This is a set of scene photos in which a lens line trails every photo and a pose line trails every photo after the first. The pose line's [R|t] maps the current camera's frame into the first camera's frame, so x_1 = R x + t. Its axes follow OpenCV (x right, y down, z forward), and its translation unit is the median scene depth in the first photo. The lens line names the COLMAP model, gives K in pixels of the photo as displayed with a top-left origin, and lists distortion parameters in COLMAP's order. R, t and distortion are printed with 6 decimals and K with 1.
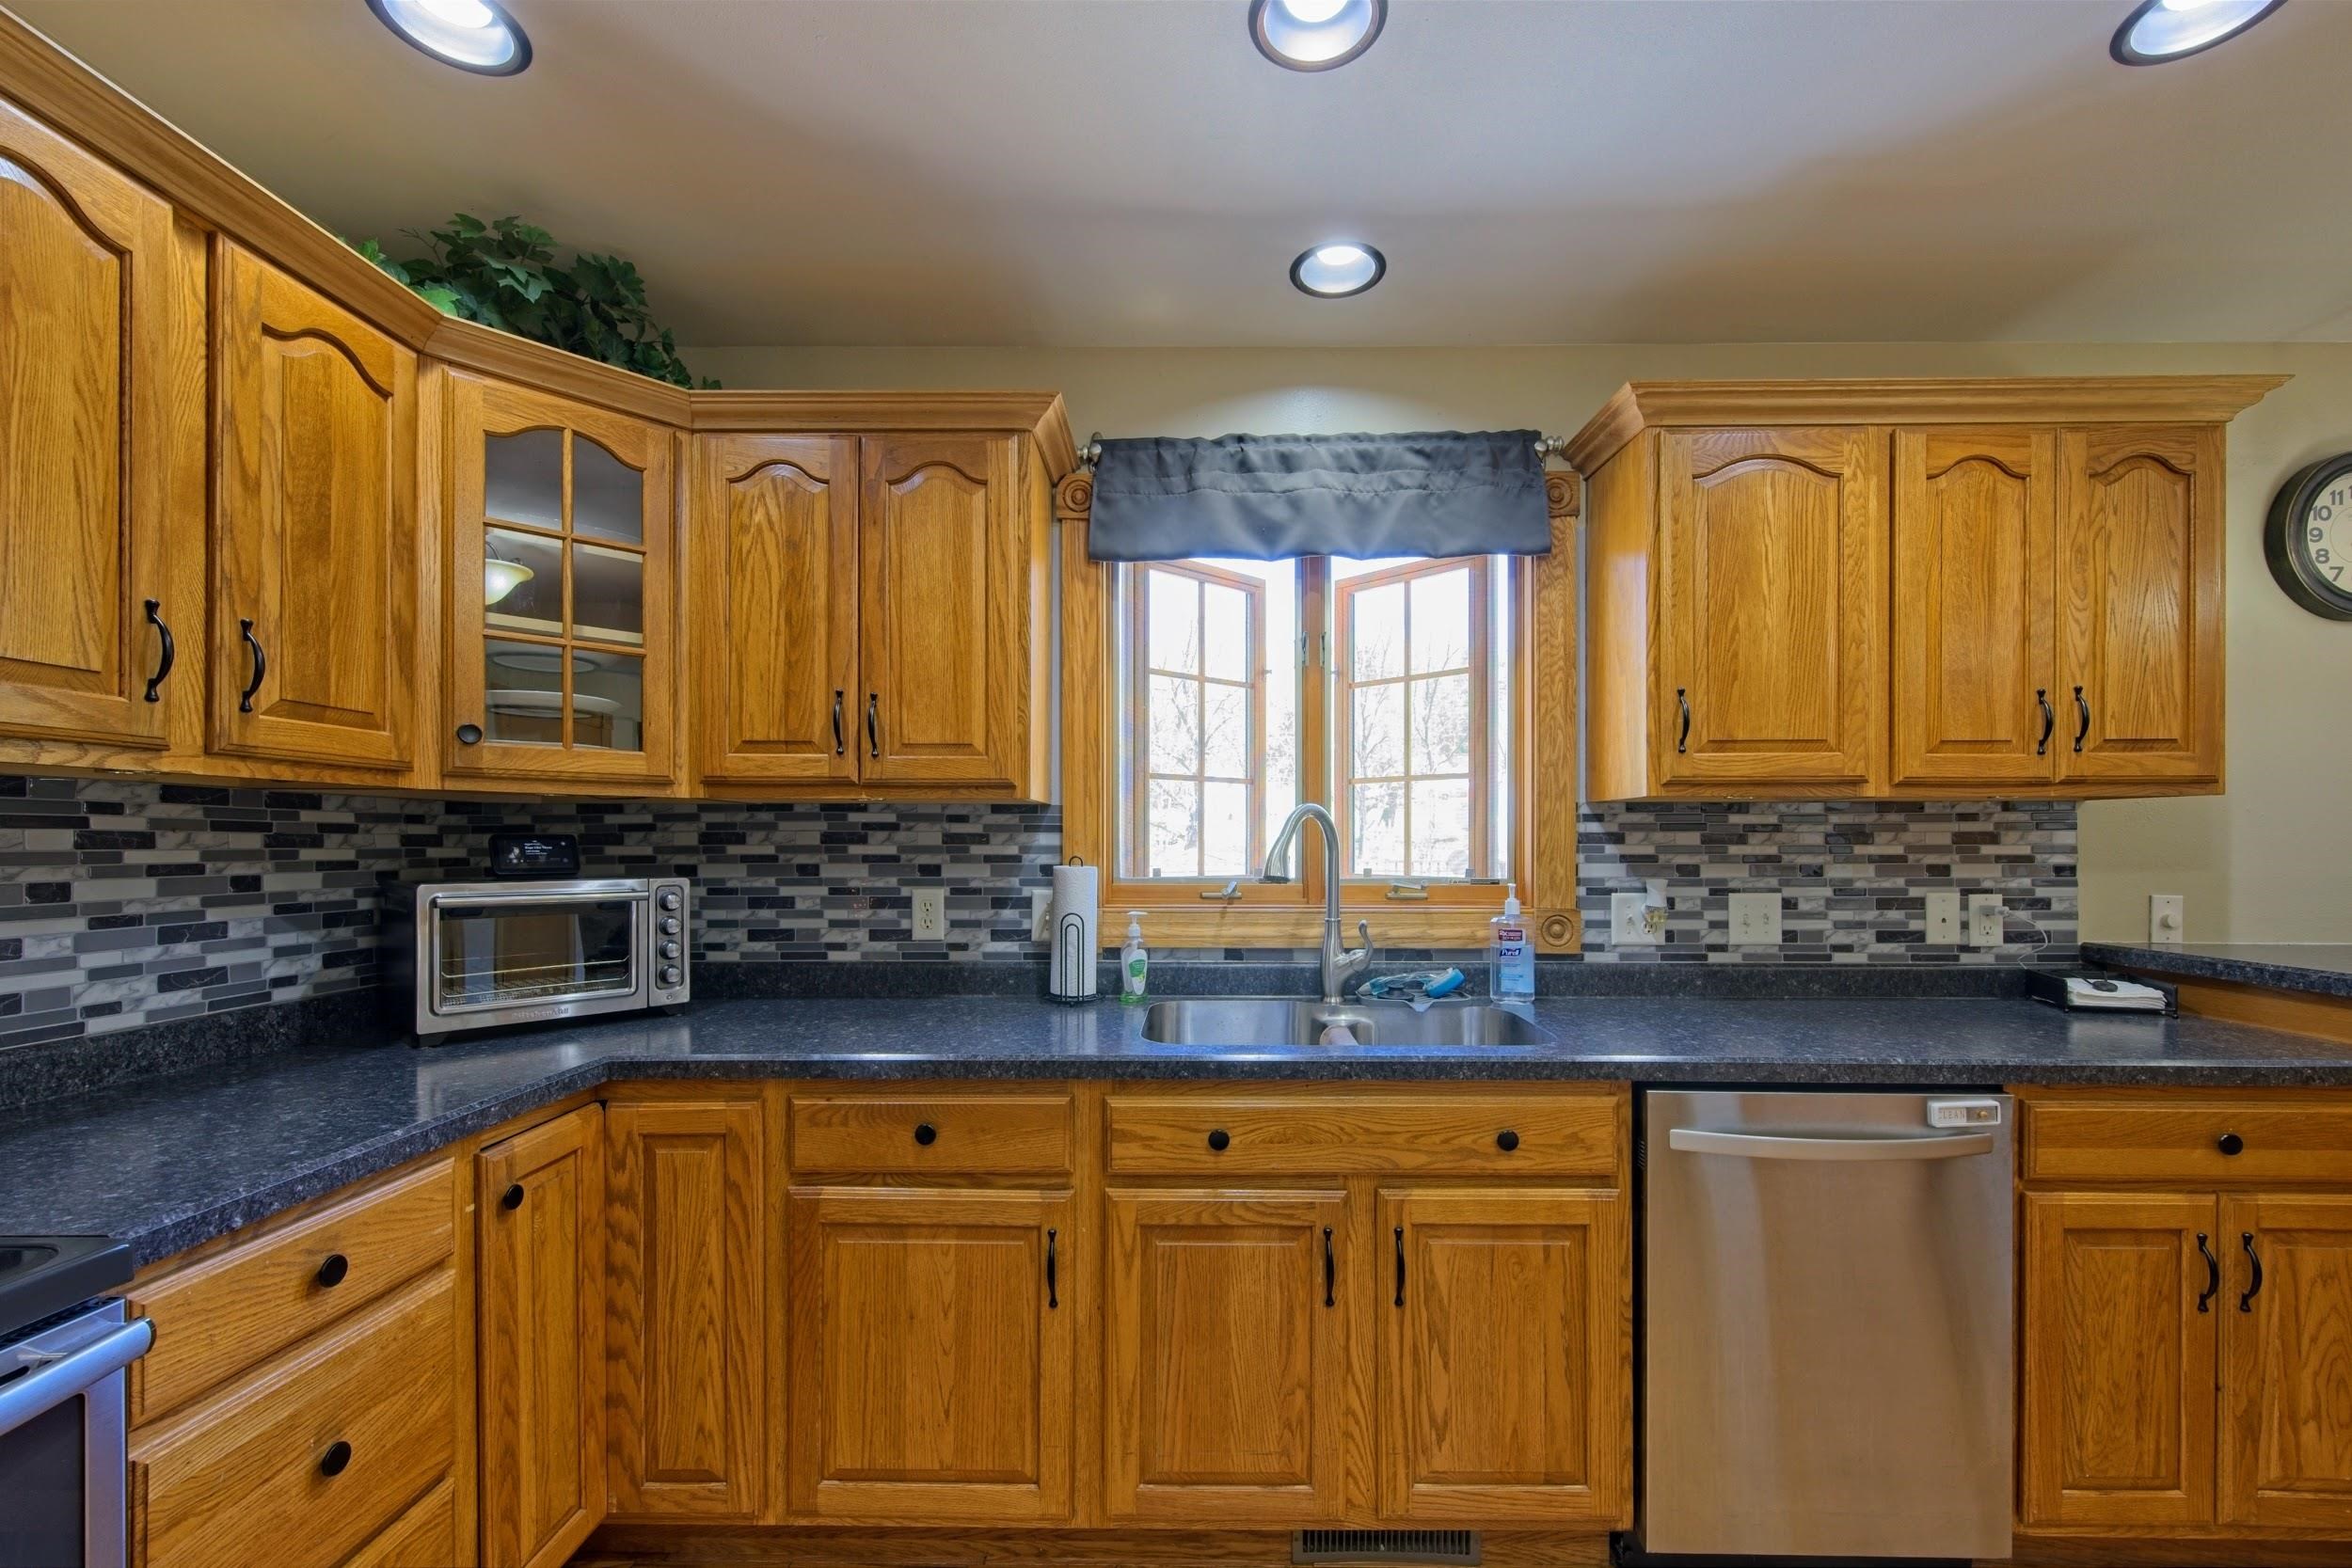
lens RADIAL K [[972.8, 0, 1191.8], [0, 972.8, 843.7], [0, 0, 1]] dist [0.001109, -0.000664]
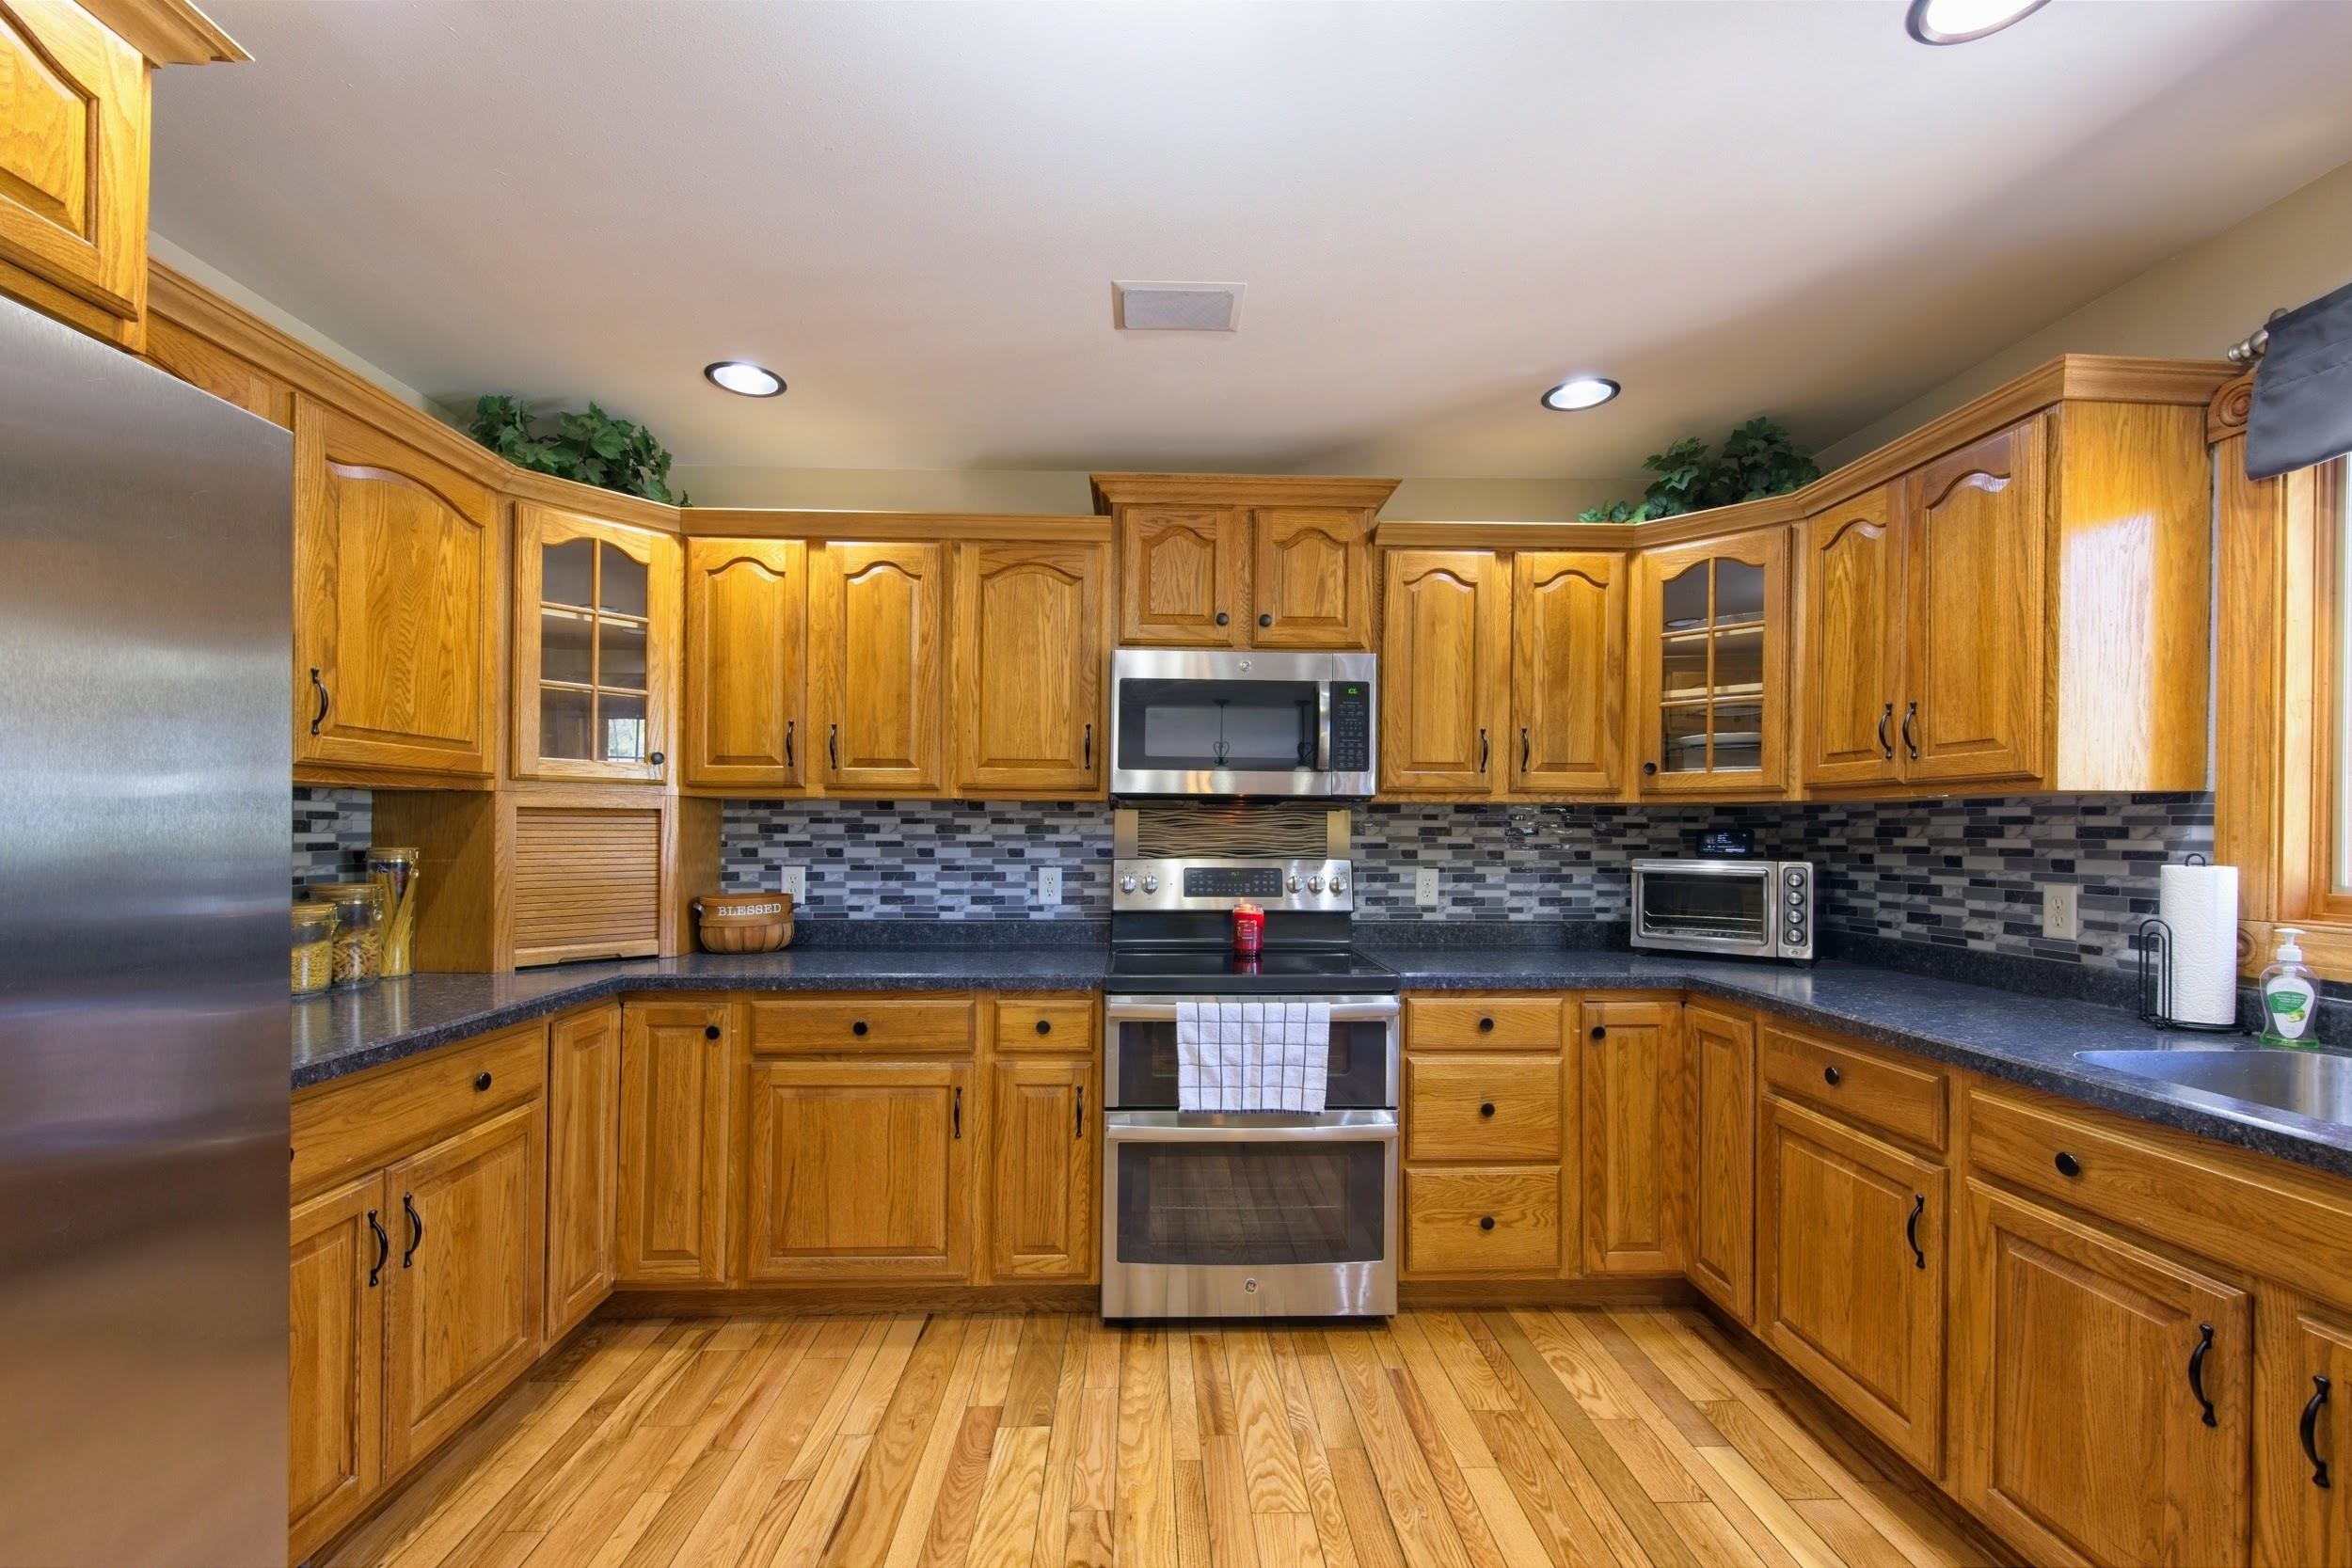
lens RADIAL K [[910.1, 0, 1166.4], [0, 910.1, 824.4], [0, 0, 1]] dist [-0.000889, -0.000091]
pose [[0.042483, -0.008356, -0.999062, 0.680052], [-0.008957, 0.999922, -0.008744, 0.002892], [0.999057, 0.009320, 0.042405, 0.099923]]
